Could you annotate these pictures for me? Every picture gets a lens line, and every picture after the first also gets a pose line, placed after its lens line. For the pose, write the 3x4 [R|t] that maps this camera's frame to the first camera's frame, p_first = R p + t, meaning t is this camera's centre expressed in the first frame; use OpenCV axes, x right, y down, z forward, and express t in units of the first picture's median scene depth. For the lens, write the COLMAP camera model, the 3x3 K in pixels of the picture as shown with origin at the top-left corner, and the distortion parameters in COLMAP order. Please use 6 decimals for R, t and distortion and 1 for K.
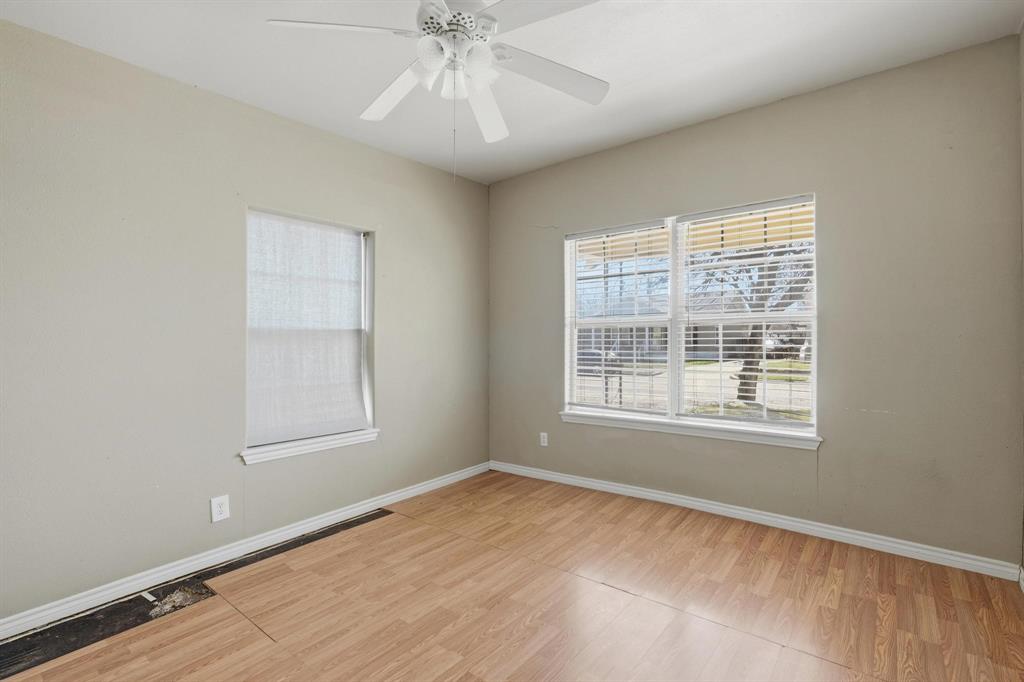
lens RADIAL K [[479.9, 0, 517.9], [0, 479.9, 340.0], [0, 0, 1]] dist [0.003378, 0.000340]
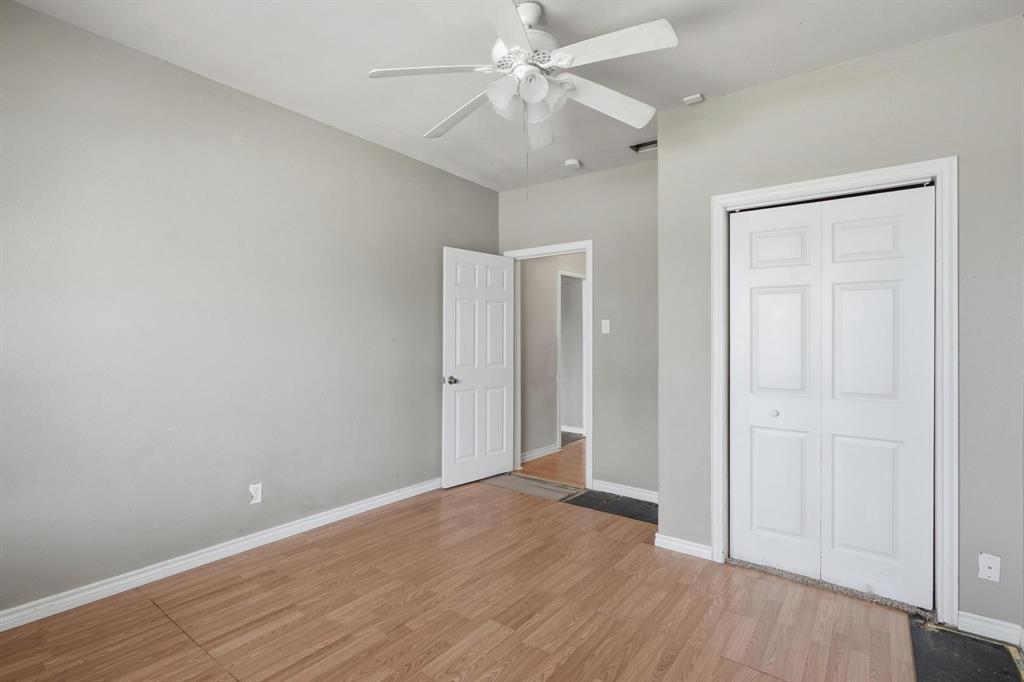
lens RADIAL K [[489.5, 0, 506.5], [0, 489.5, 332.4], [0, 0, 1]] dist [0.004572, 0.000759]
pose [[-0.999824, 0.002638, -0.018567, -0.036748], [0.002943, 0.999861, -0.016436, -0.005357], [0.018521, -0.016488, -0.999693, 1.291212]]
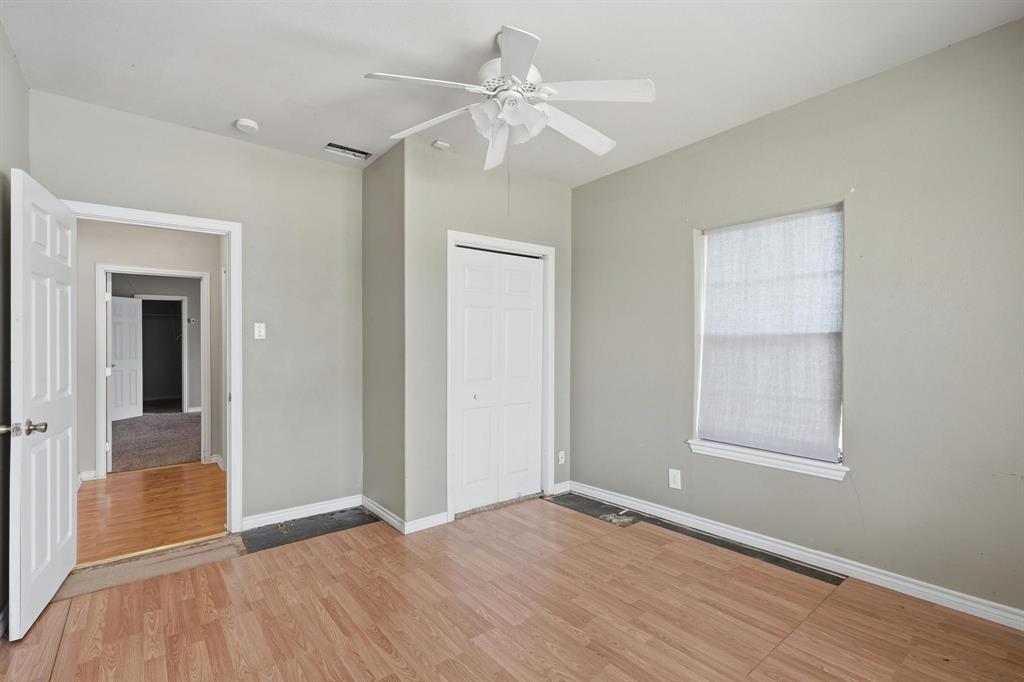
lens RADIAL K [[479.9, 0, 517.9], [0, 479.9, 340.0], [0, 0, 1]] dist [0.003378, 0.000340]
pose [[-0.220570, 0.003119, -0.975366, 0.622622], [0.008591, 0.999962, 0.001255, -0.017941], [0.975333, -0.008103, -0.220588, 0.779401]]
